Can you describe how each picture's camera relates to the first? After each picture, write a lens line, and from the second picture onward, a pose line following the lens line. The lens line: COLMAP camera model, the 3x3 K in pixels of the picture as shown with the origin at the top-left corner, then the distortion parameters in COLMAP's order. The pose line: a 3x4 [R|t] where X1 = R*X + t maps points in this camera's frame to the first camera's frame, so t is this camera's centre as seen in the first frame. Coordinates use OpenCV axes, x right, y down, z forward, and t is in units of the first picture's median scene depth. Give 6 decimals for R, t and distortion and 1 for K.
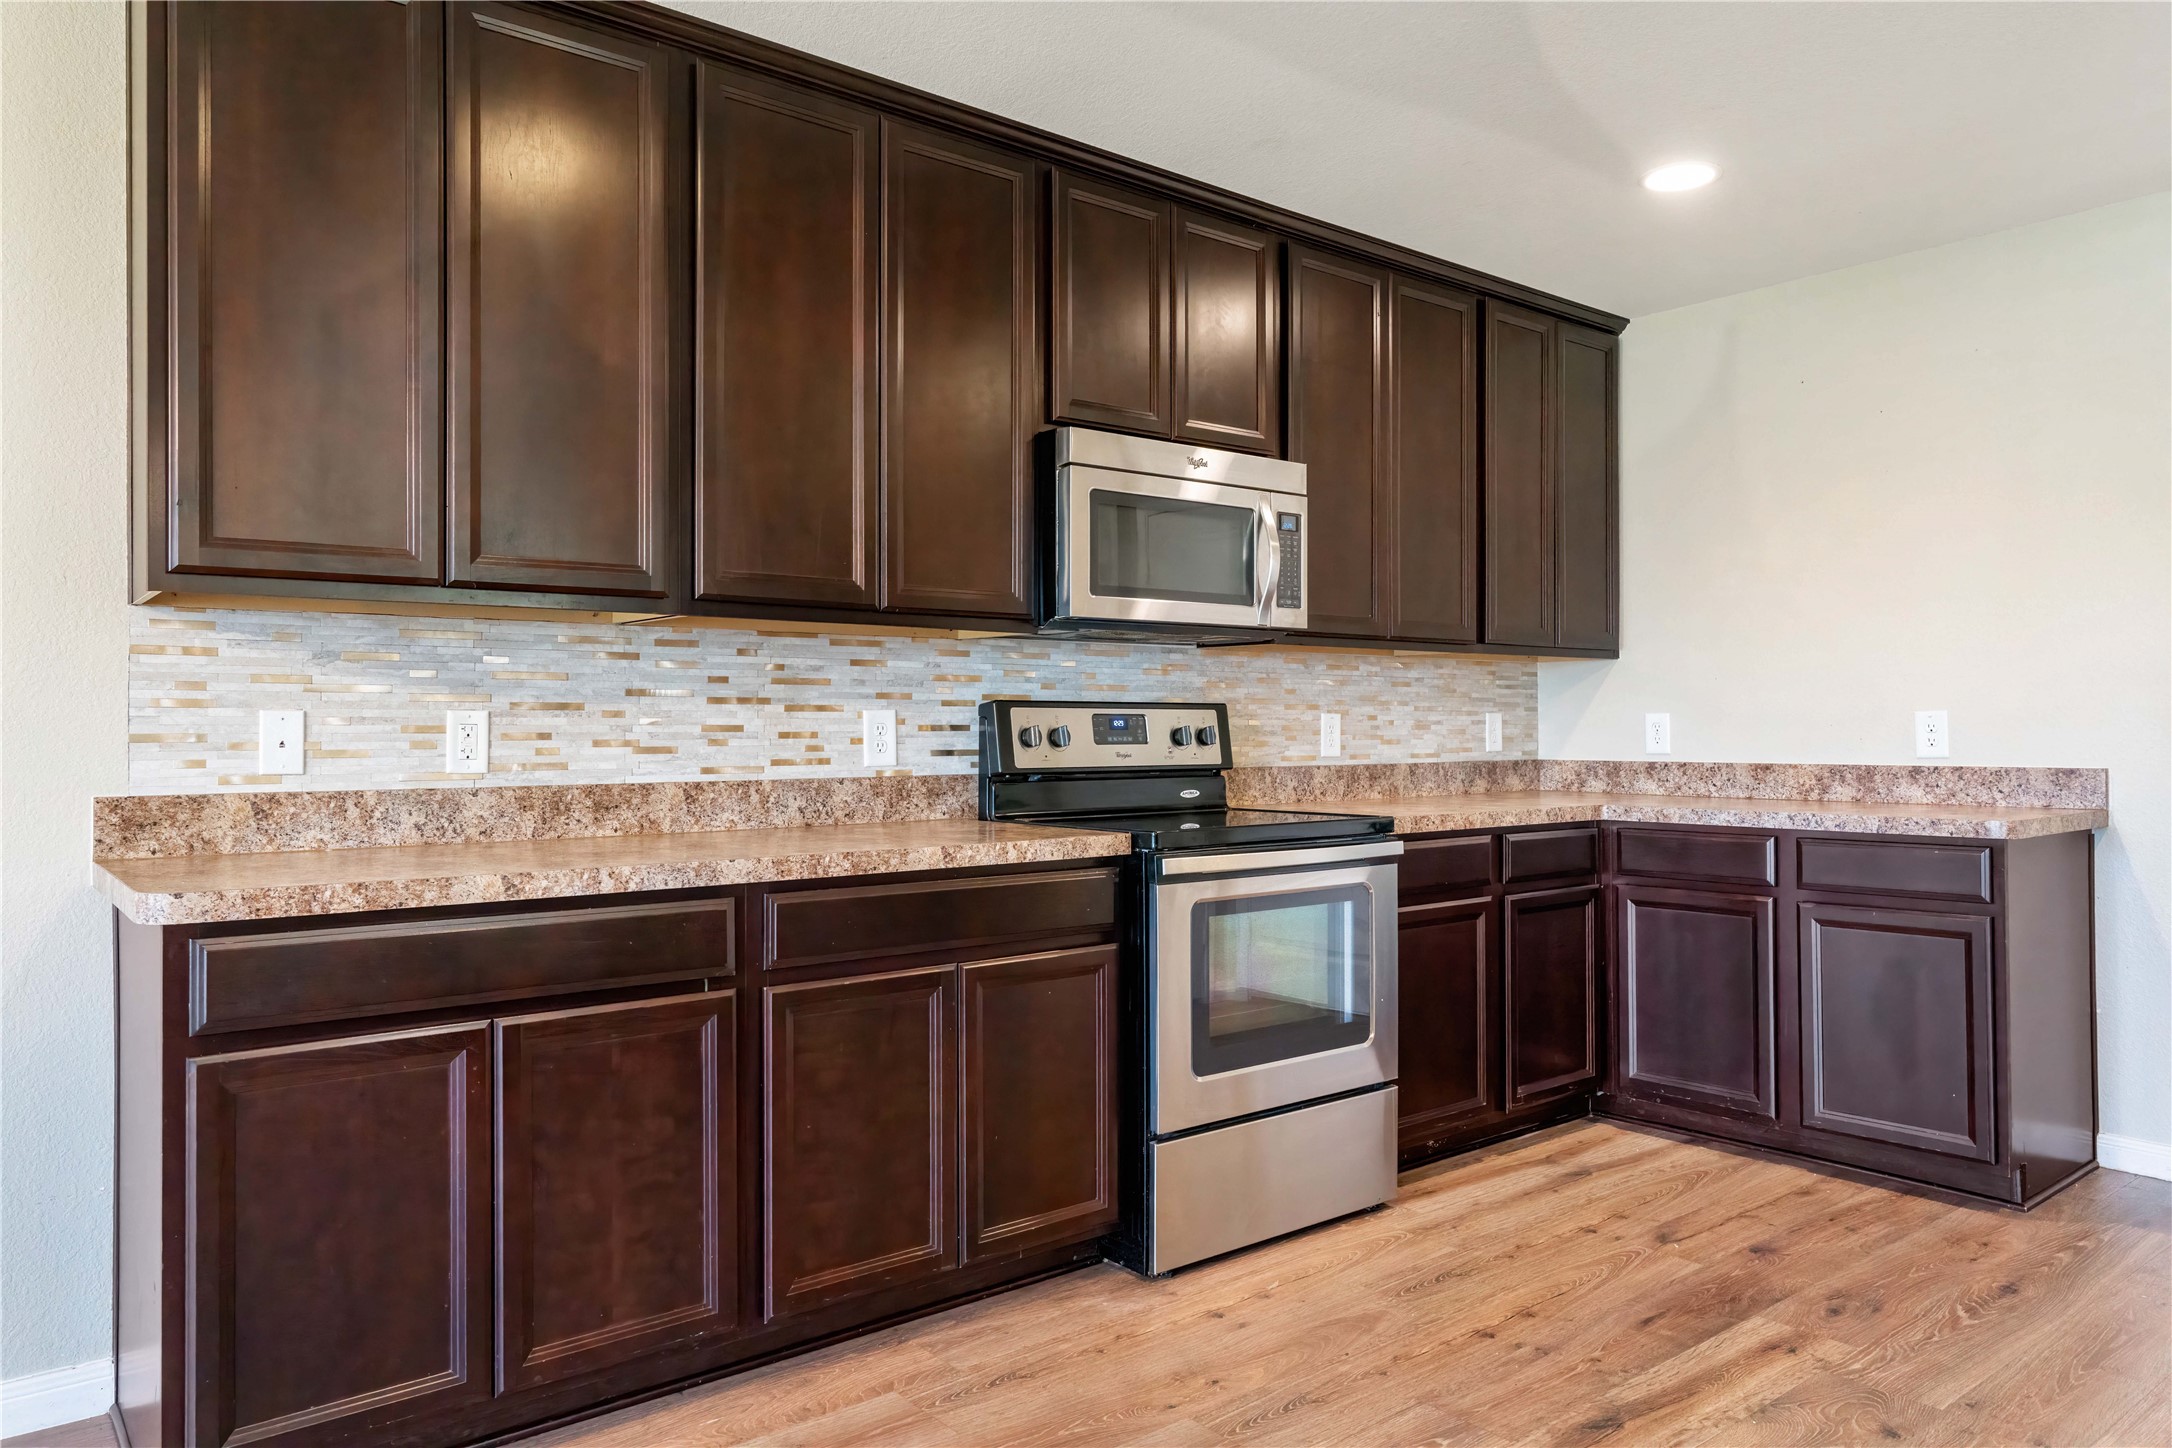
lens RADIAL K [[1454.8, 0, 1092.8], [0, 1454.8, 726.7], [0, 0, 1]] dist [-0.002629, -0.001229]
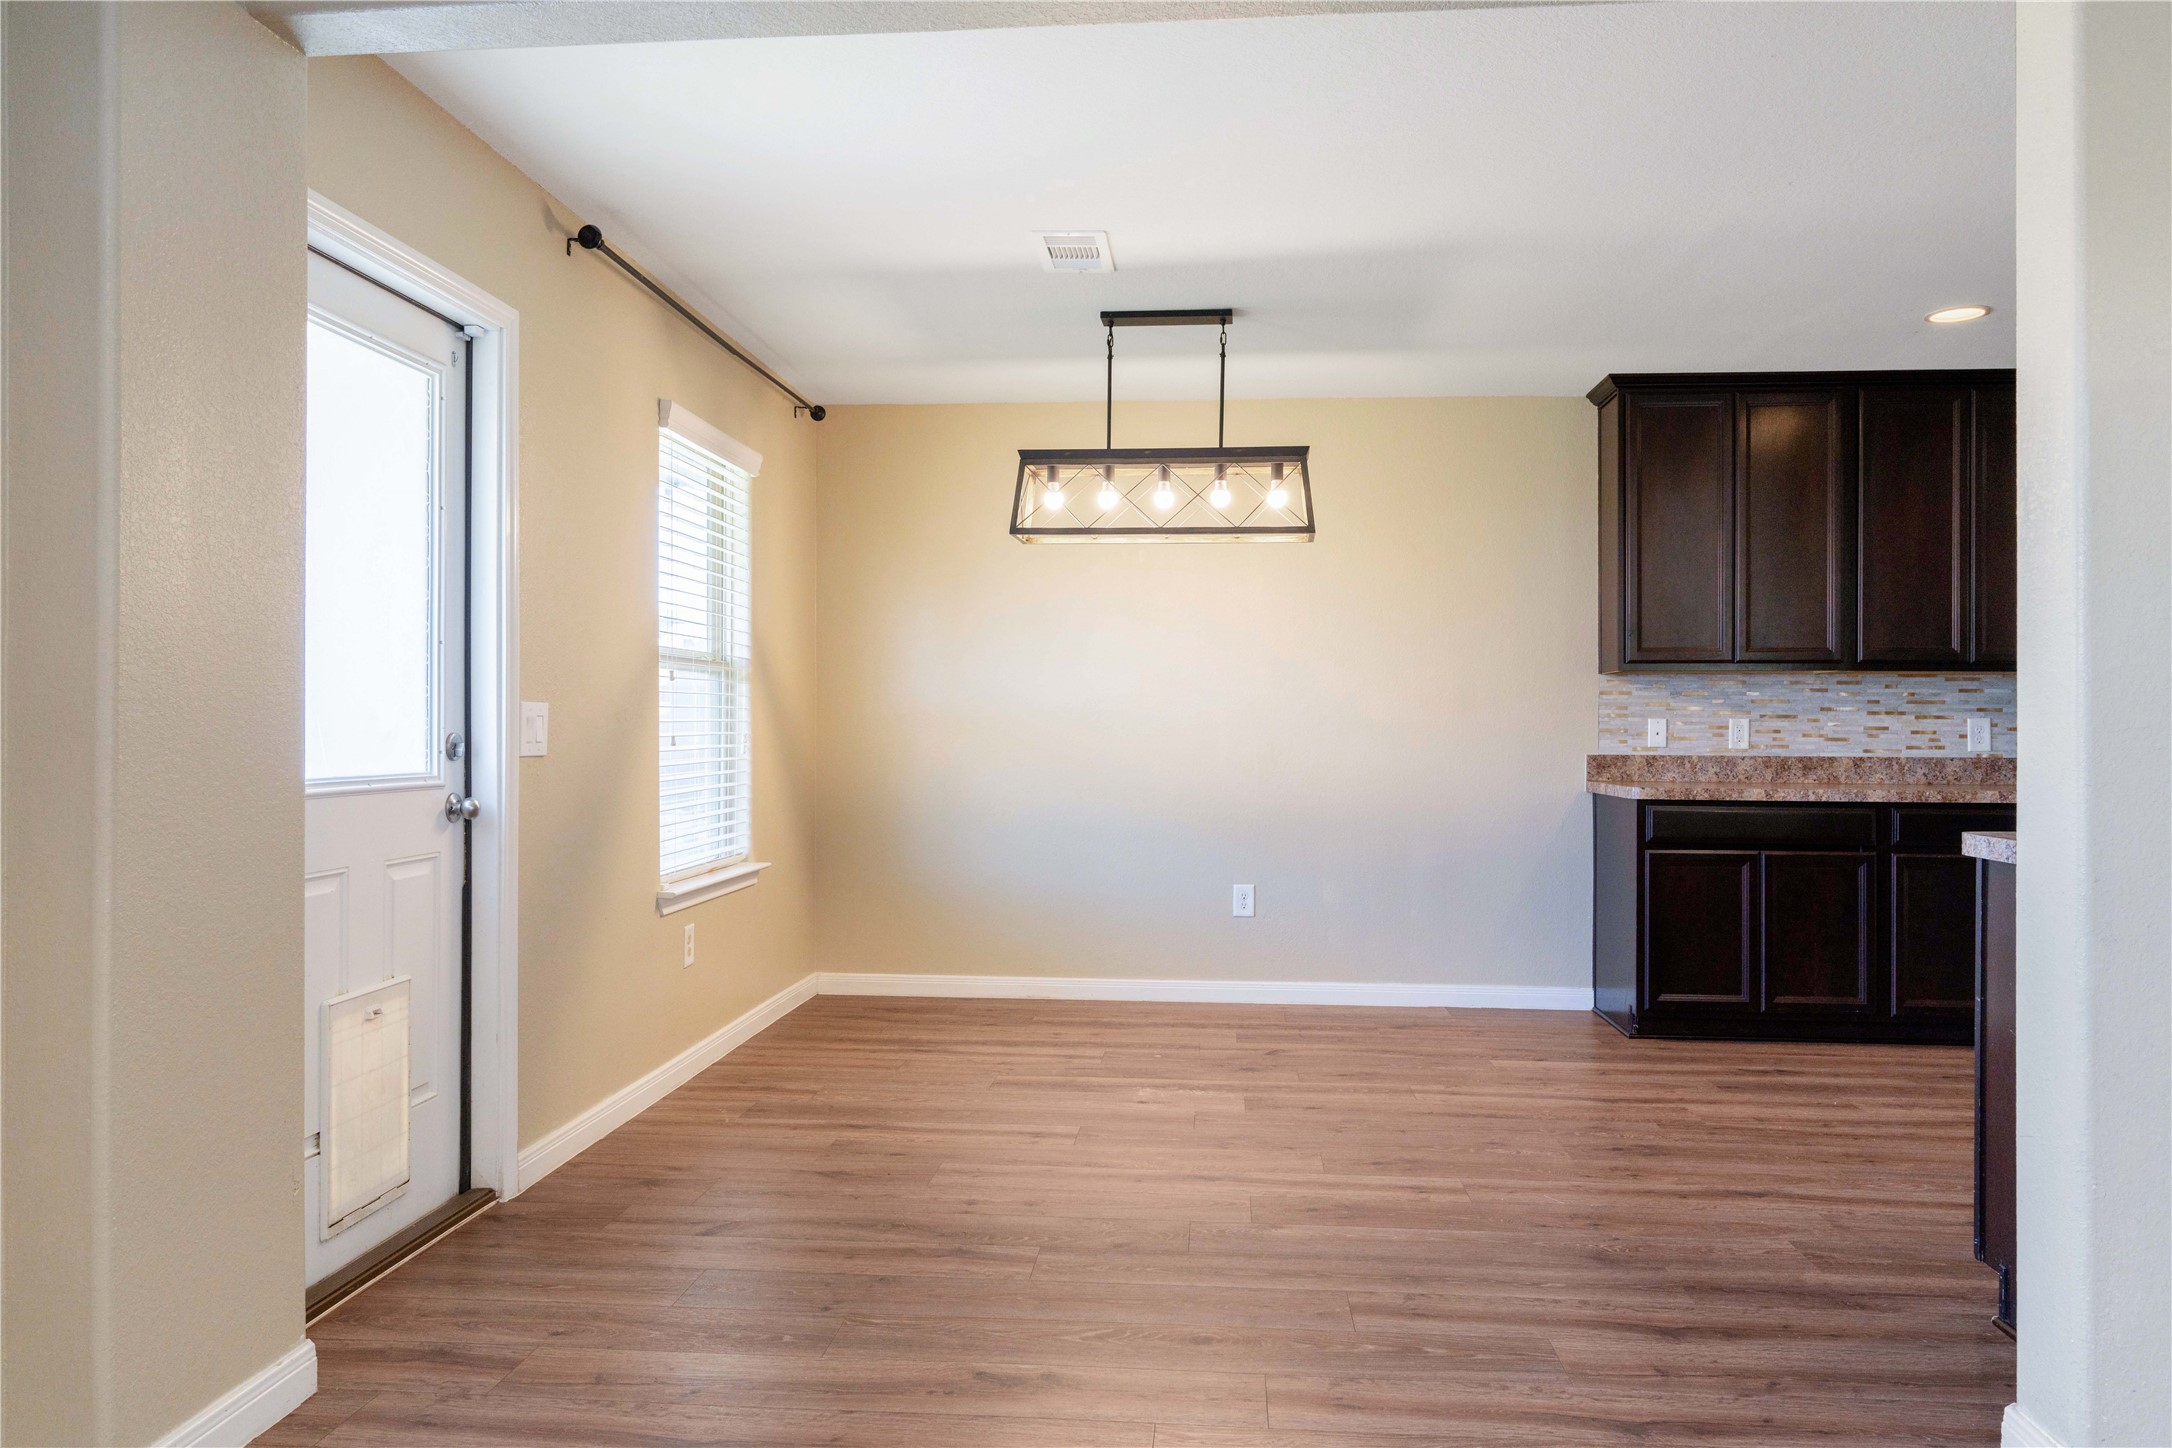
lens RADIAL K [[1475.0, 0, 1091.0], [0, 1475.0, 714.5], [0, 0, 1]] dist [-0.005108, 0.000650]
pose [[0.719560, -0.000769, -0.694430, 0.378401], [-0.006799, 0.999944, -0.008153, 0.006619], [0.694397, 0.010588, 0.719514, -1.199945]]
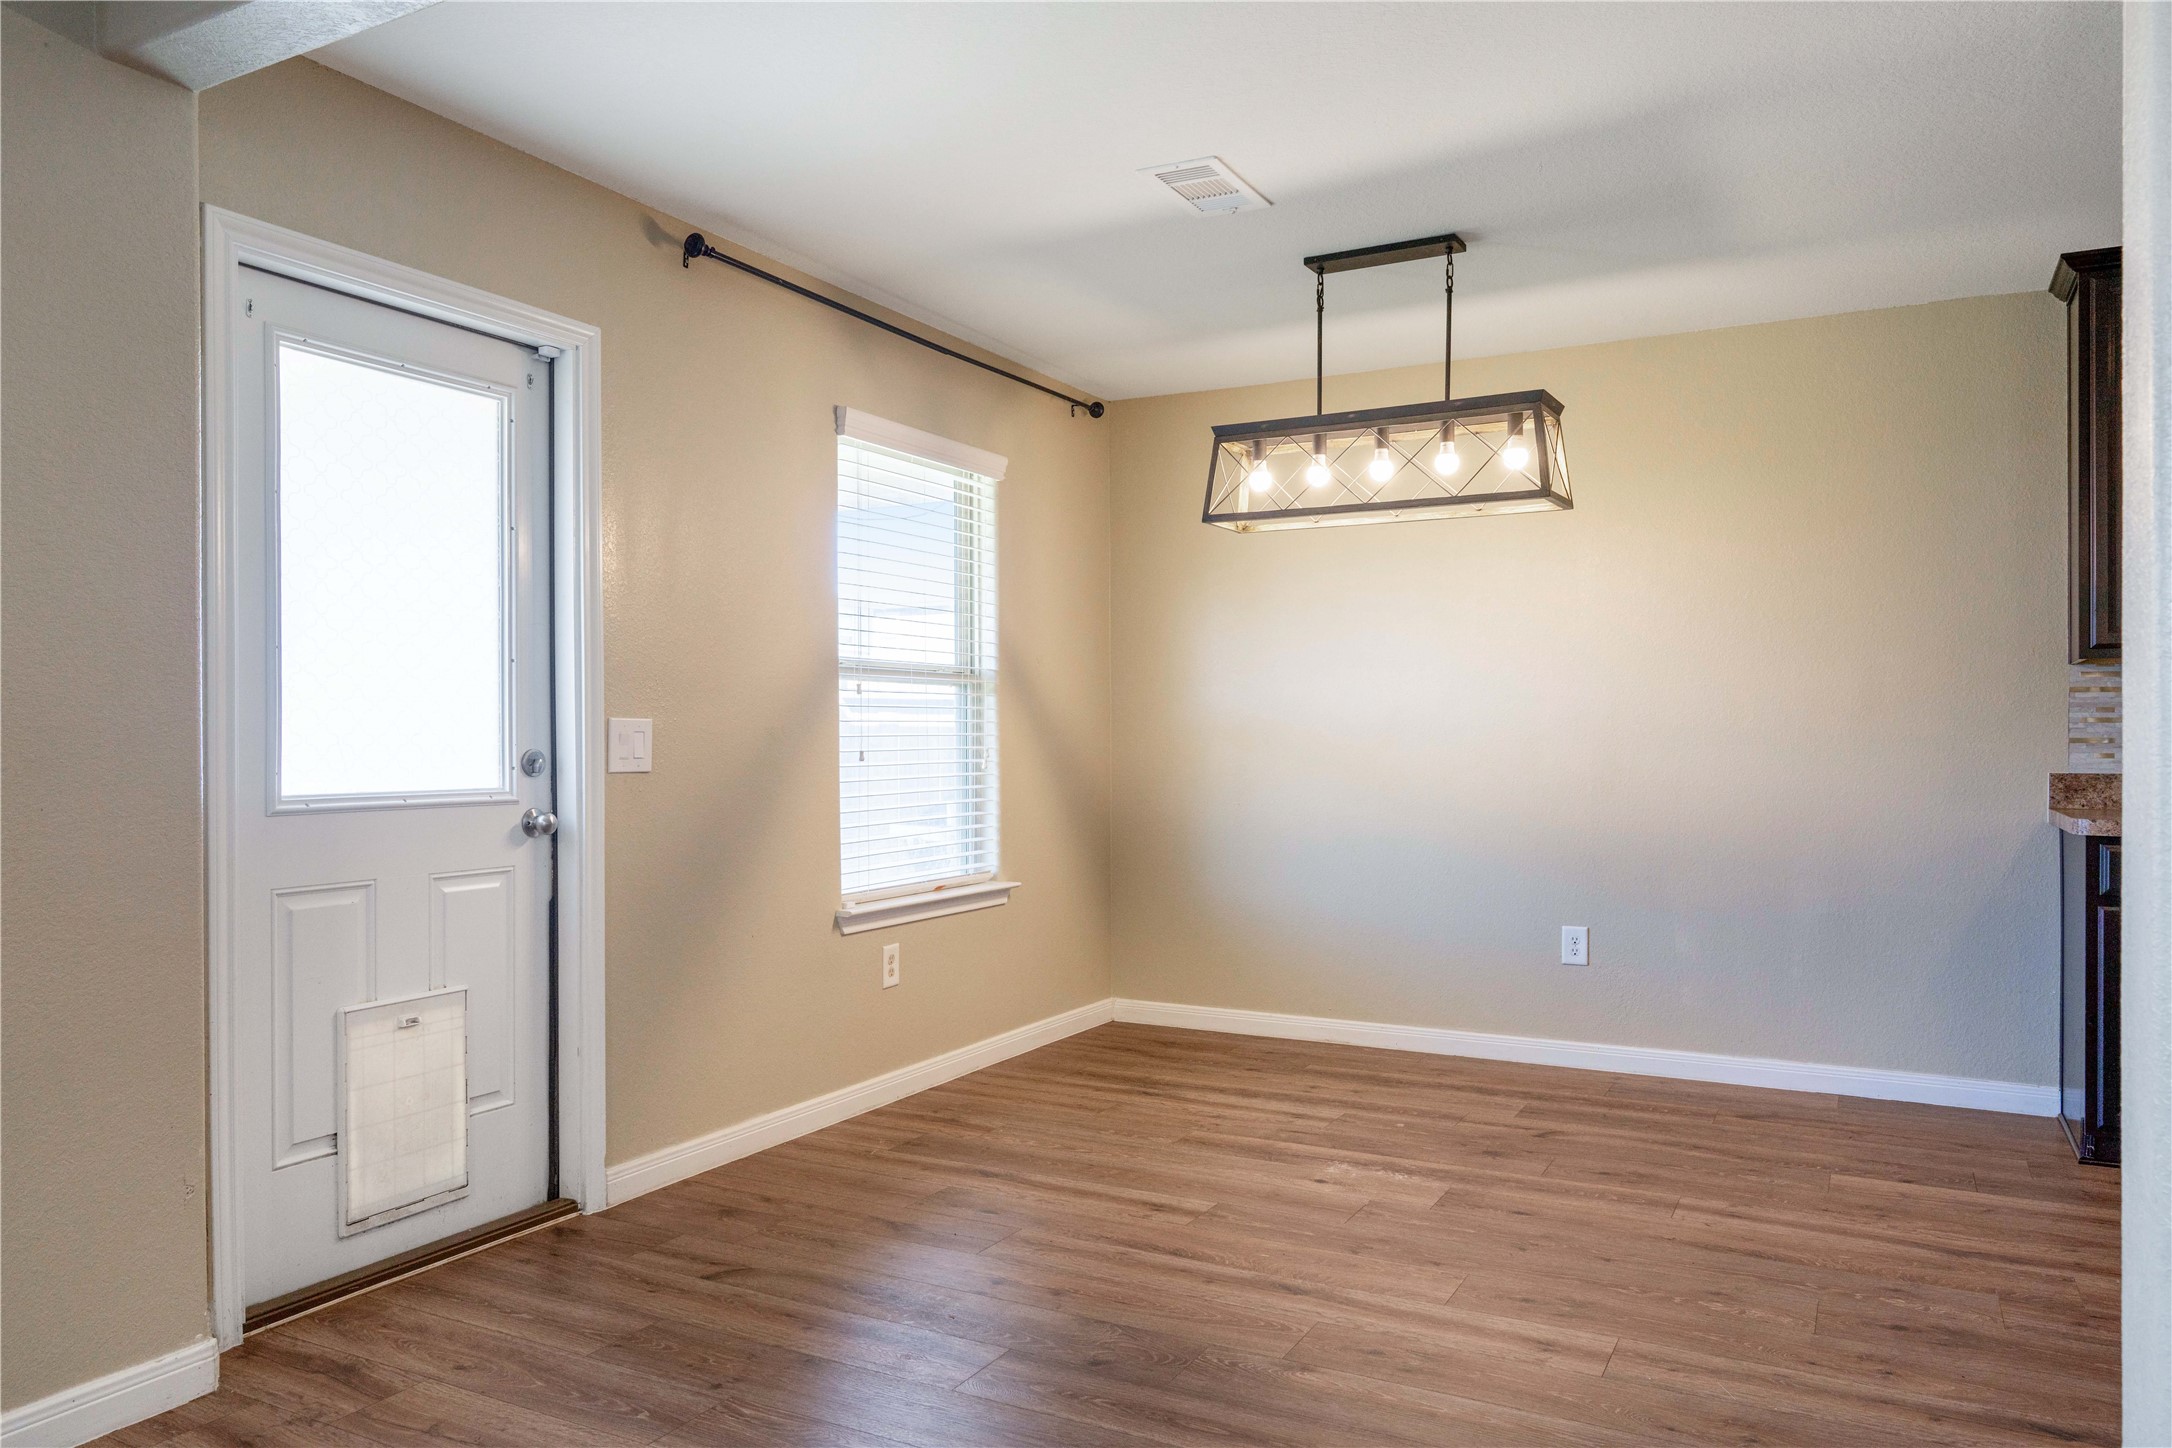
lens RADIAL K [[1470.1, 0, 1086.1], [0, 1470.1, 740.8], [0, 0, 1]] dist [-0.006584, 0.005199]
pose [[0.383196, 0.003406, -0.923661, 0.476346], [-0.001133, 0.999994, 0.003218, 0.003664], [0.923666, -0.000187, 0.383198, -0.712634]]
